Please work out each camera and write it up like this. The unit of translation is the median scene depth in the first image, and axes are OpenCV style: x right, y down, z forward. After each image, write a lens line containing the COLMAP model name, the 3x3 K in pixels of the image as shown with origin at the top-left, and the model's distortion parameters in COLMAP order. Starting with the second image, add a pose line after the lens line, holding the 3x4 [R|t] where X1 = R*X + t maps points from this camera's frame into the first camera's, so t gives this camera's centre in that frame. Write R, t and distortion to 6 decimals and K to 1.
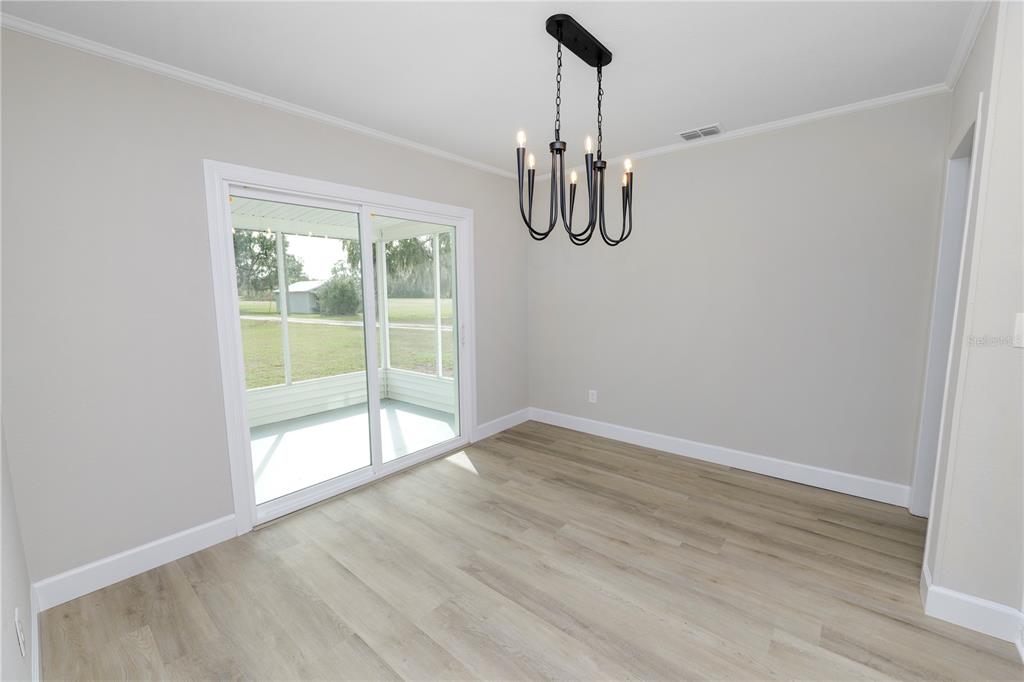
lens RADIAL K [[417.9, 0, 511.6], [0, 417.9, 341.5], [0, 0, 1]] dist [-0.006576, 0.000292]
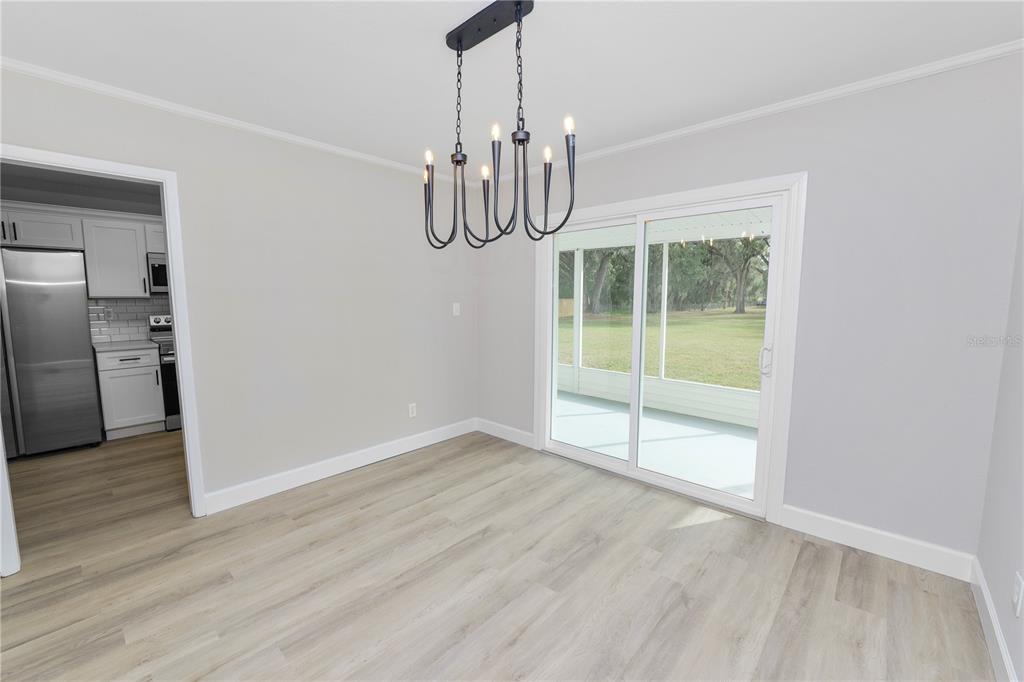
lens RADIAL K [[417.9, 0, 510.8], [0, 417.9, 341.6], [0, 0, 1]] dist [-0.006576, 0.000292]
pose [[-0.041080, 0.112953, -0.992751, 0.854596], [-0.122495, 0.985525, 0.117200, -0.110719], [0.991619, 0.126422, -0.026649, 0.867814]]
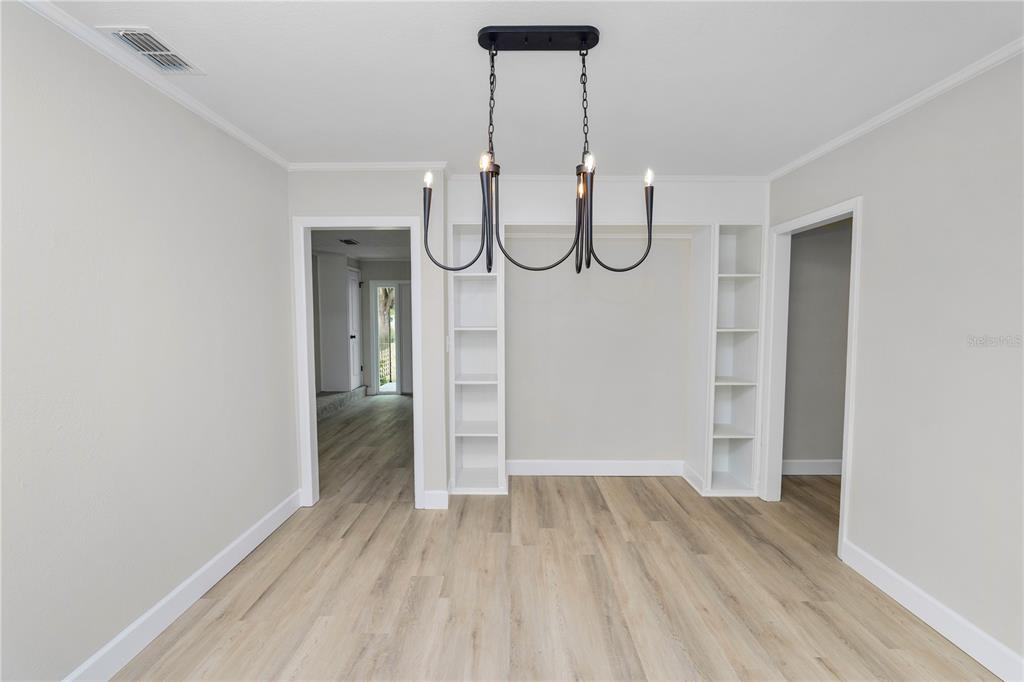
lens RADIAL K [[417.9, 0, 513.4], [0, 417.9, 345.6], [0, 0, 1]] dist [-0.006576, 0.000292]
pose [[-0.643513, -0.044667, 0.764131, -0.347009], [0.100316, 0.984764, 0.142045, -0.170276], [-0.758833, 0.168062, -0.629228, 1.245068]]
